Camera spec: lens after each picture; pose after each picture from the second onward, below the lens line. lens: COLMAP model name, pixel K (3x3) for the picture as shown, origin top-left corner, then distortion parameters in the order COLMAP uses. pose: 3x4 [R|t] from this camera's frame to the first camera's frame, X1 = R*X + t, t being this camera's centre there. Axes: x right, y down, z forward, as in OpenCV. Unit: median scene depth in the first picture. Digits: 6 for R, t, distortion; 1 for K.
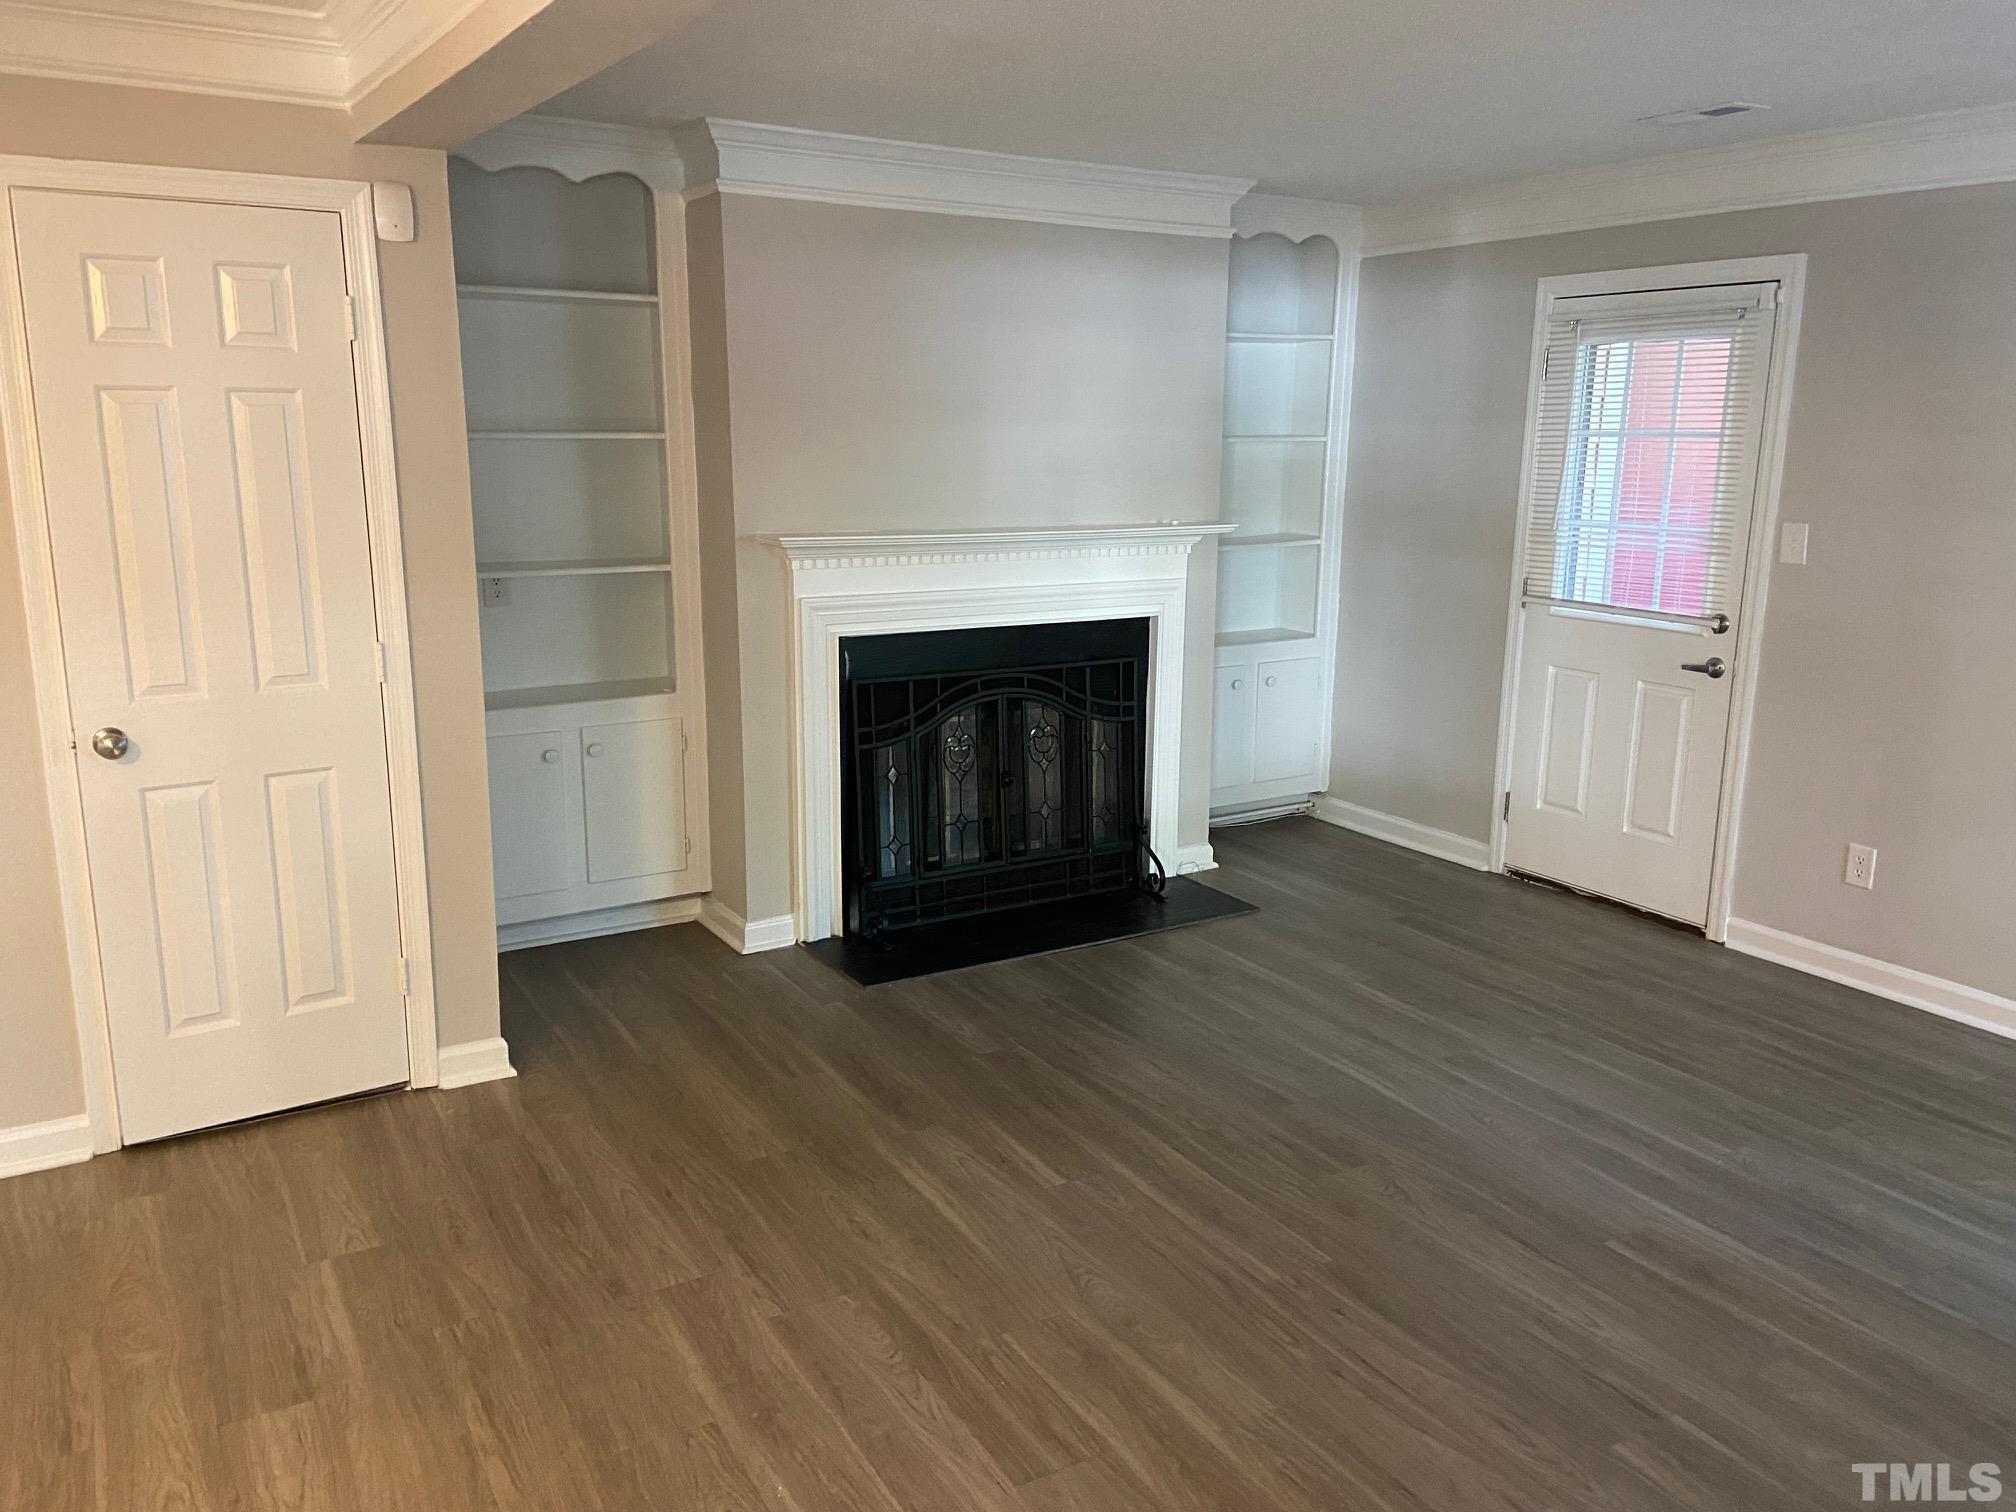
lens RADIAL K [[1523.1, 0, 1003.4], [0, 1523.1, 731.6], [0, 0, 1]] dist [0.125913, -0.145369]
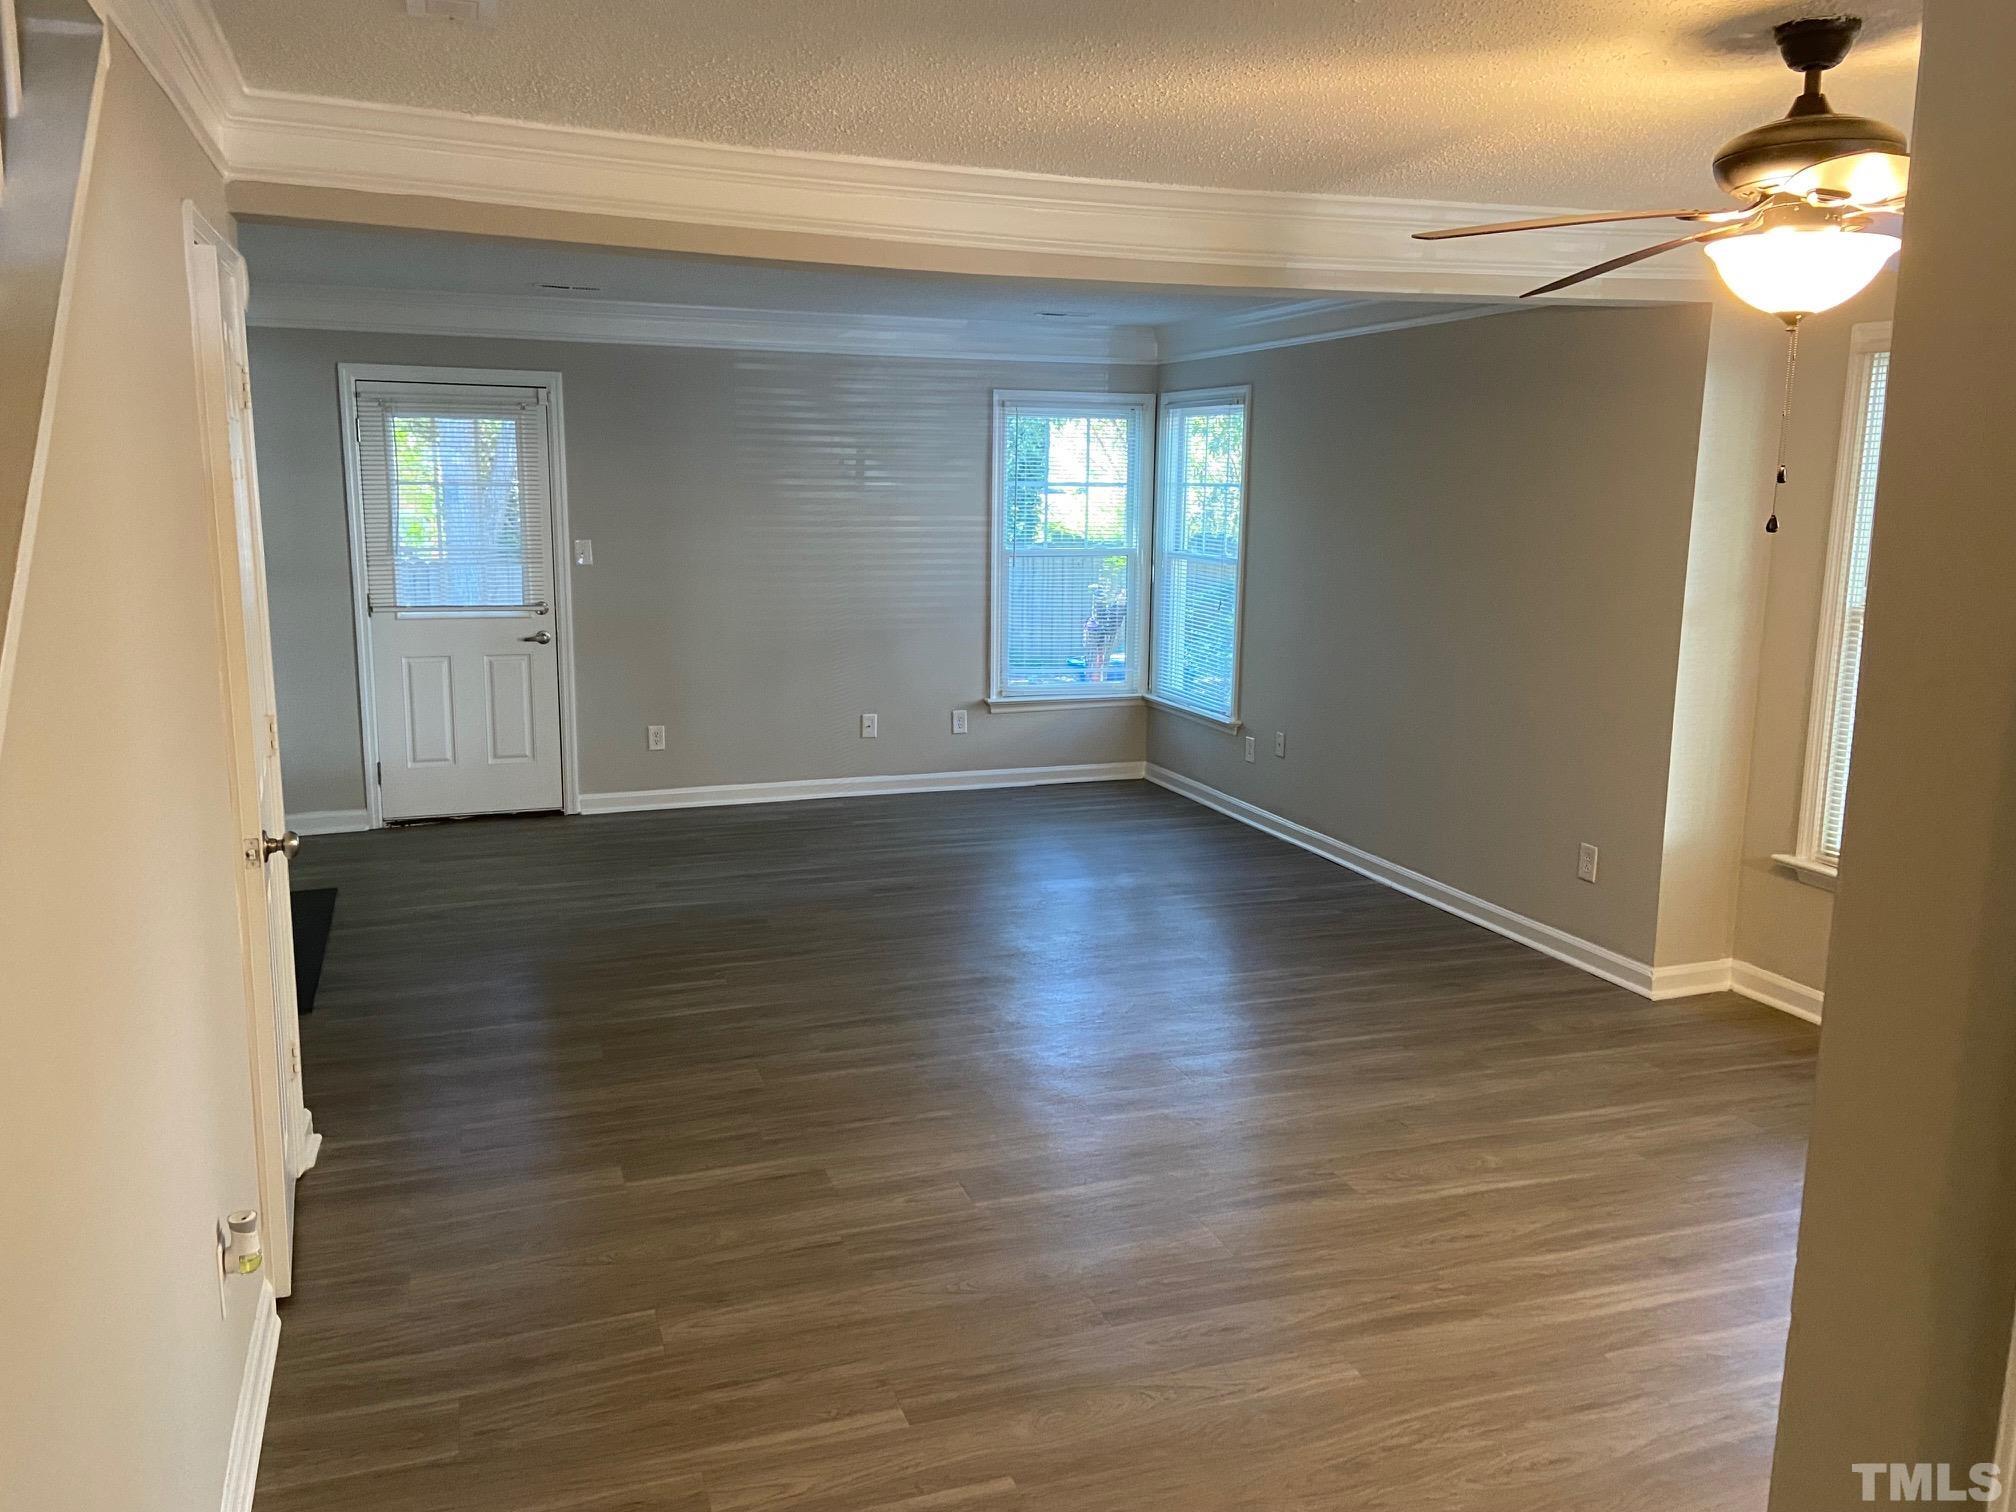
lens RADIAL K [[1523.1, 0, 1003.4], [0, 1523.1, 731.6], [0, 0, 1]] dist [0.125913, -0.145369]
pose [[0.191115, -0.169691, 0.966788, -0.977097], [0.190736, 0.972589, 0.133004, -0.069340], [-0.962858, 0.158983, 0.218243, 0.267012]]
